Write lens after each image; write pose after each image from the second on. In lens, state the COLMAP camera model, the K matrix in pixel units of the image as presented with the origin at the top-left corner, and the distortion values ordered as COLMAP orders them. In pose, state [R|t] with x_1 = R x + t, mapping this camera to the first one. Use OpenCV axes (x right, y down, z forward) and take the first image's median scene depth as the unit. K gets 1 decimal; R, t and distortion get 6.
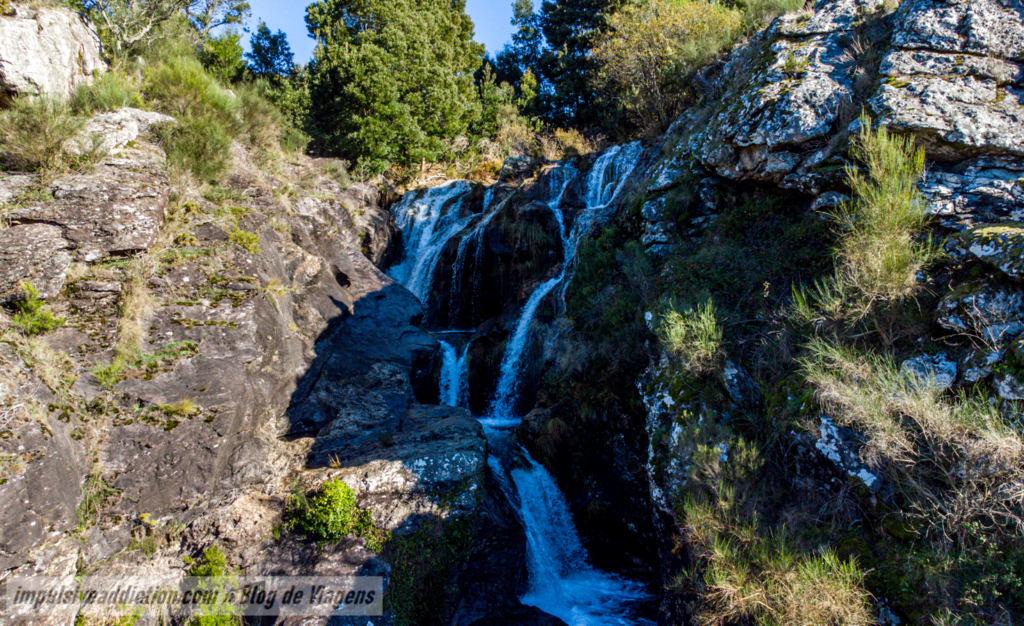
lens RADIAL K [[826.6, 0, 512.0], [0, 826.6, 313.0], [0, 0, 1]] dist [0.041478, -0.001820]
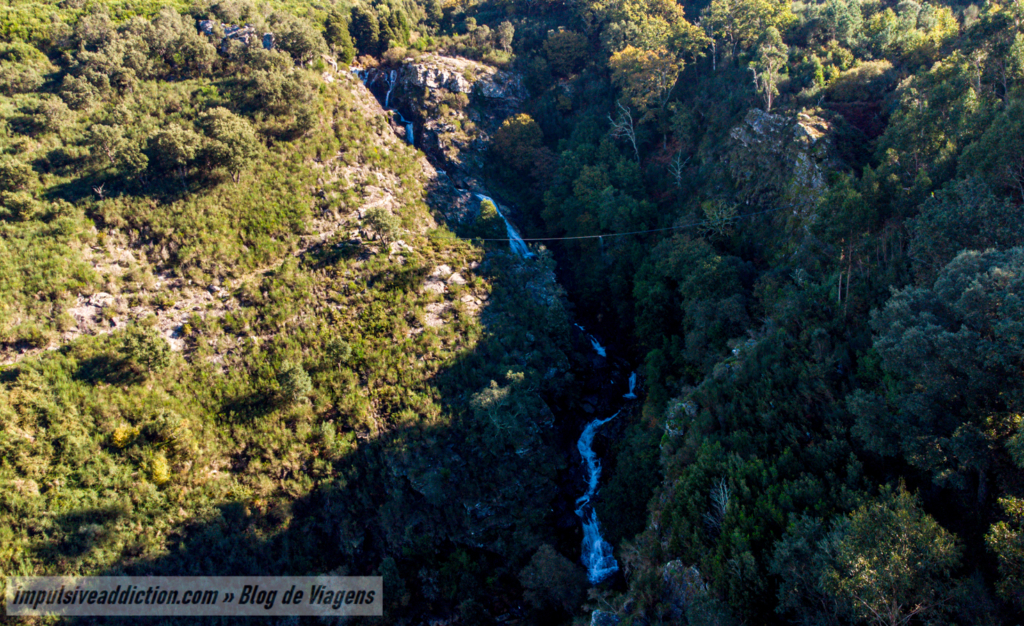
lens RADIAL K [[809.7, 0, 509.2], [0, 809.7, 328.3], [0, 0, 1]] dist [0.049290, 0.001105]
pose [[0.857149, -0.162981, 0.488603, -2.551027], [-0.007731, 0.944439, 0.328595, -0.374451], [-0.515010, -0.285433, 0.808265, -5.330279]]
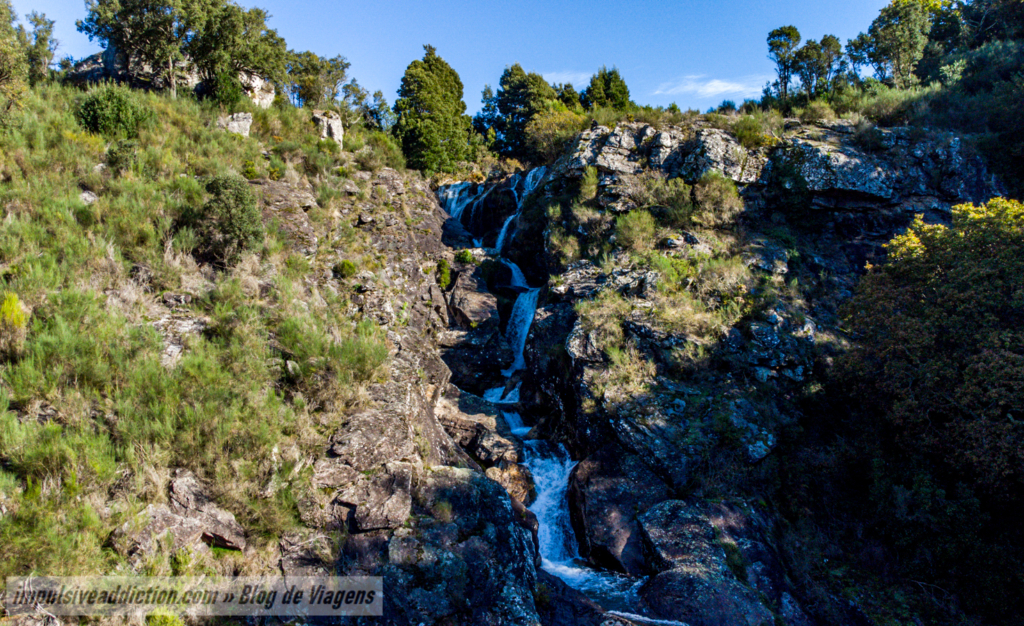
lens RADIAL K [[809.7, 0, 509.2], [0, 809.7, 328.3], [0, 0, 1]] dist [0.049290, 0.001105]
pose [[0.995143, 0.007108, 0.098184, -0.179478], [-0.006940, 0.999974, -0.002048, 0.269645], [-0.098196, 0.001357, 0.995166, -1.331243]]
